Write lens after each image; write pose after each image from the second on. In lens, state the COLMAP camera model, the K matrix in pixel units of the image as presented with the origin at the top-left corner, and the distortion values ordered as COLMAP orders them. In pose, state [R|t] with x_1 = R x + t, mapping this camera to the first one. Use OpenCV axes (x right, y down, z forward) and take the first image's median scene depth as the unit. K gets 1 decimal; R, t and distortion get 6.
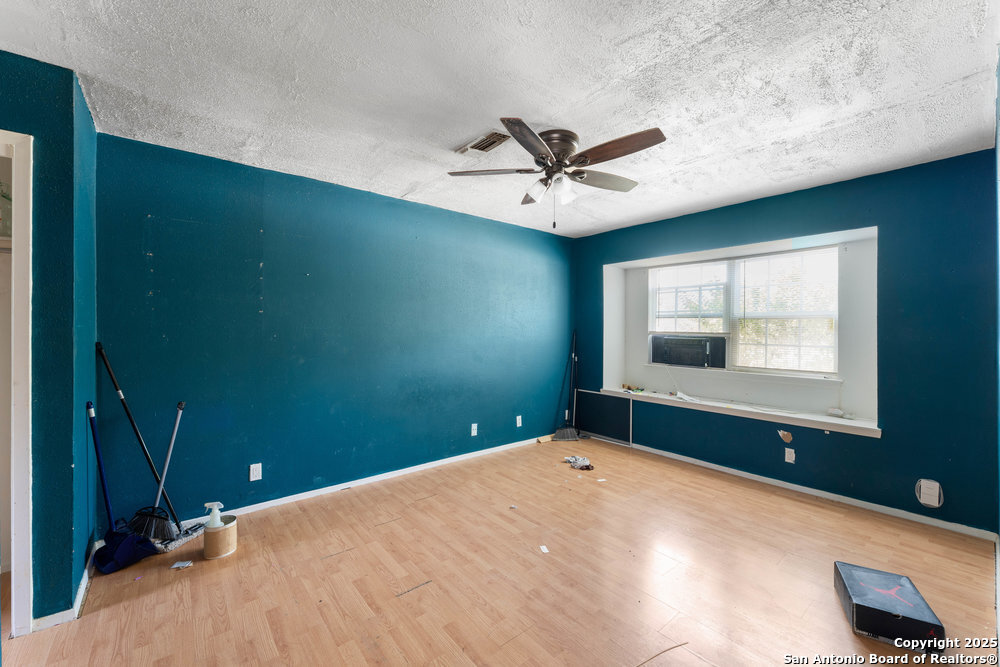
lens RADIAL K [[401.4, 0, 492.3], [0, 401.4, 324.3], [0, 0, 1]] dist [-0.000348, 0.000110]
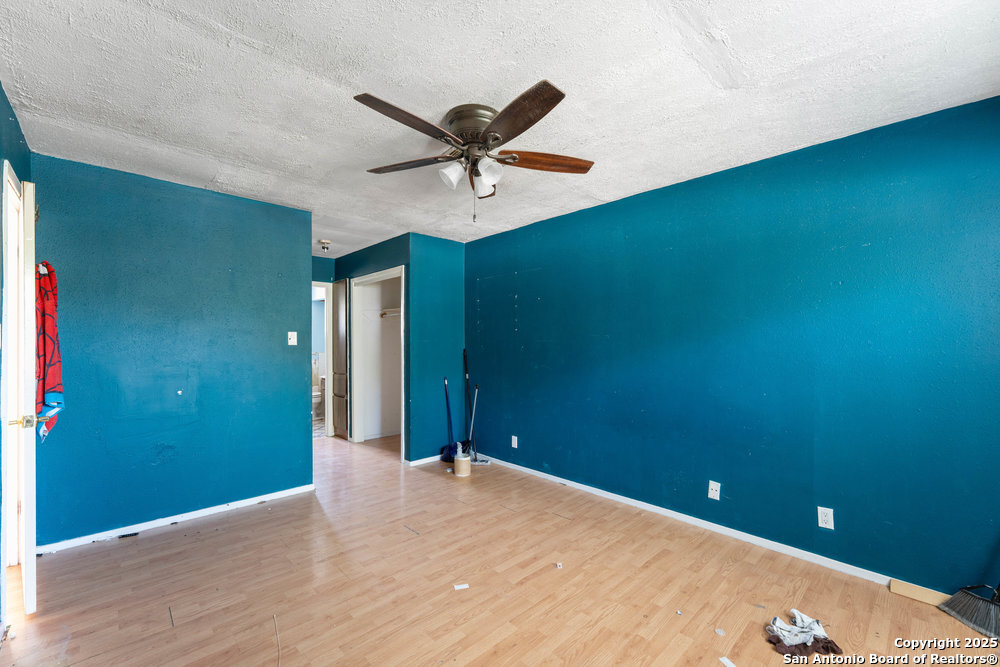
lens RADIAL K [[405.6, 0, 500.0], [0, 405.6, 333.5], [0, 0, 1]] dist [-0.001436, 0.000104]
pose [[0.089517, -0.022808, -0.995724, 0.819657], [0.015077, 0.999654, -0.021543, 0.011952], [0.995871, -0.013084, 0.089830, 0.788103]]
